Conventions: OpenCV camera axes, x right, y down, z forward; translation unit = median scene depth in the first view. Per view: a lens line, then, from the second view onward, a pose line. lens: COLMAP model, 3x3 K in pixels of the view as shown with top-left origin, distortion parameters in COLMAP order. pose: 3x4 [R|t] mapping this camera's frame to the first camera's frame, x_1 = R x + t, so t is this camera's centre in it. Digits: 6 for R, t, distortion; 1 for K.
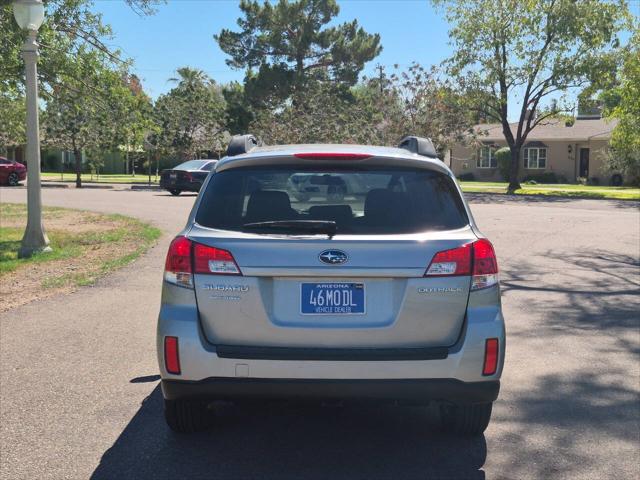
lens RADIAL K [[943.4, 0, 335.1], [0, 943.4, 214.0], [0, 0, 1]] dist [0.166378, -0.090626]
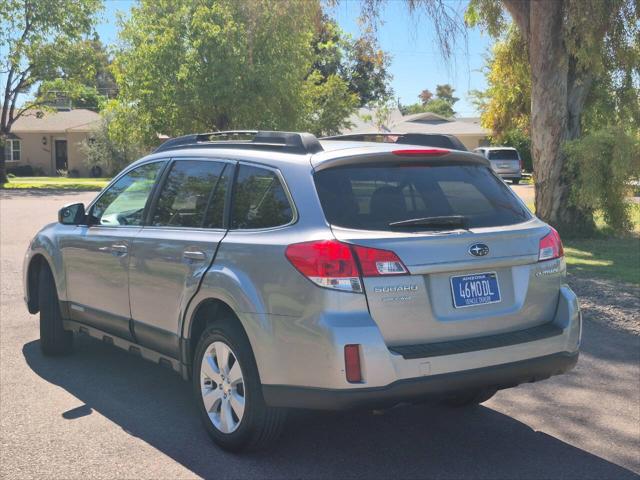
lens RADIAL K [[943.4, 0, 335.1], [0, 943.4, 214.0], [0, 0, 1]] dist [0.166378, -0.090626]
pose [[0.825624, -0.049351, 0.562058, -0.713119], [0.044346, 0.998762, 0.022554, -0.024441], [-0.562475, 0.006304, 0.826790, 0.220497]]
